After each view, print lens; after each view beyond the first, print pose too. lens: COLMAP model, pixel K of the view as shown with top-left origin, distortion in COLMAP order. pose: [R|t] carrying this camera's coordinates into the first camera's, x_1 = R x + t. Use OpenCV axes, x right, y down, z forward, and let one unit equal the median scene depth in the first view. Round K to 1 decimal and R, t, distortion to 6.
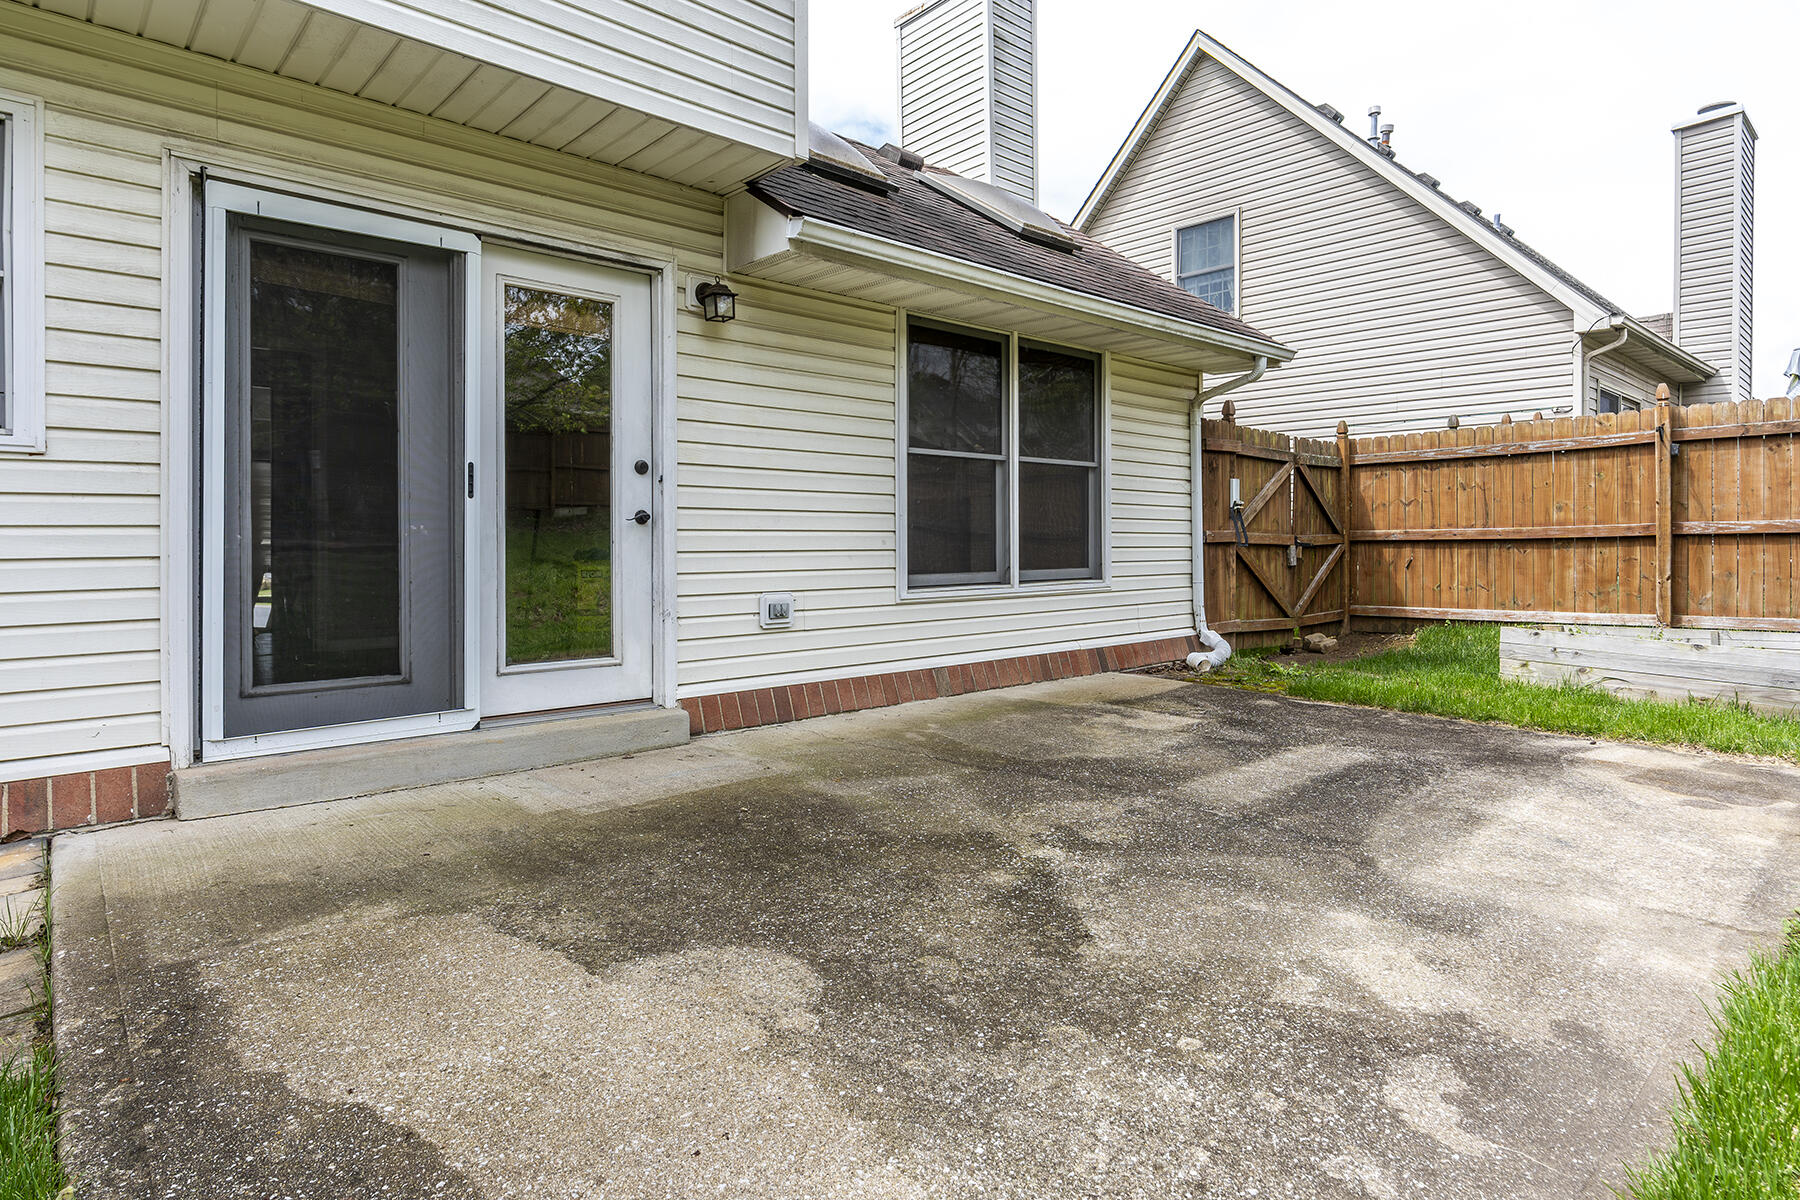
lens RADIAL K [[975.4, 0, 906.6], [0, 975.4, 543.5], [0, 0, 1]] dist [0.001819, 0.001947]
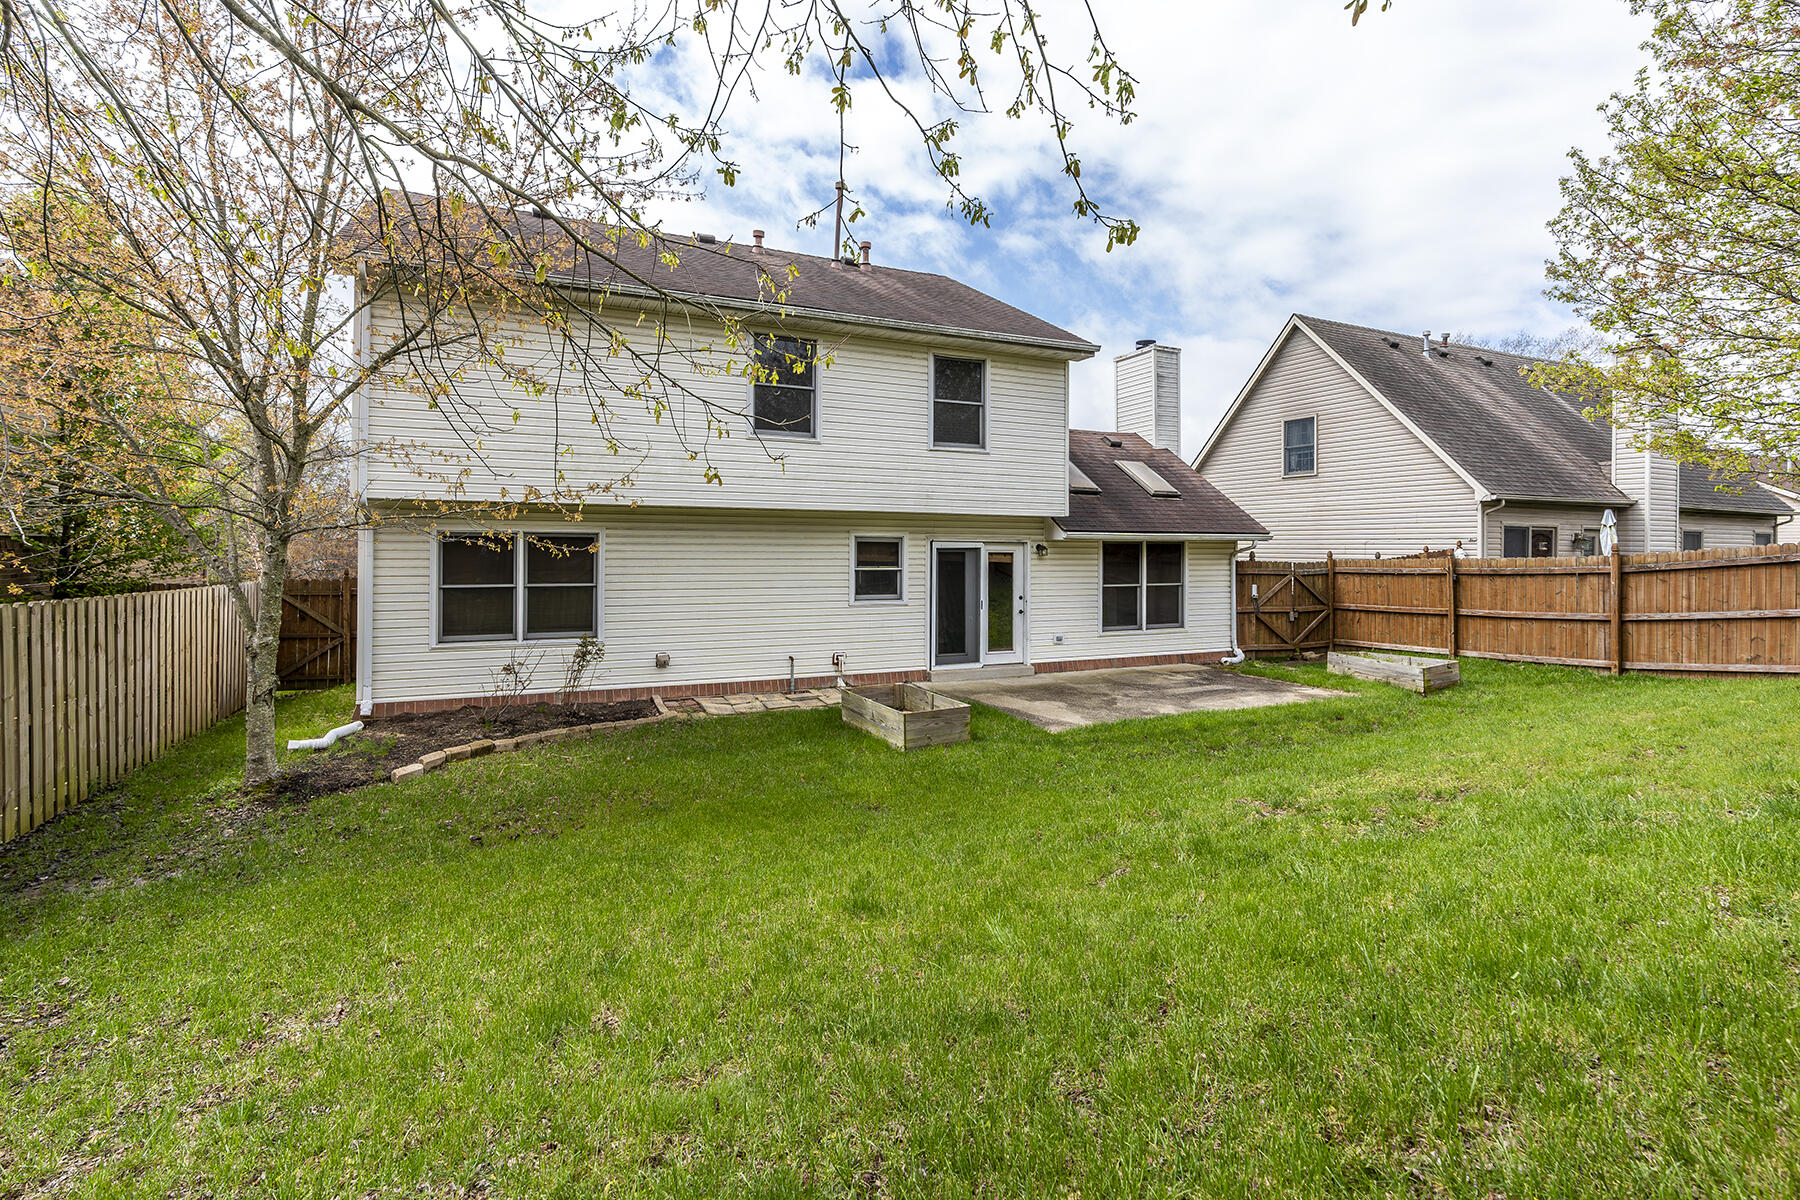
lens RADIAL K [[831.1, 0, 901.8], [0, 831.1, 559.7], [0, 0, 1]] dist [0.003368, 0.000985]
pose [[0.952725, 0.004903, -0.303794, 0.147312], [-0.003874, 0.999985, 0.003990, -0.142837], [0.303809, -0.002624, 0.952729, -1.270863]]
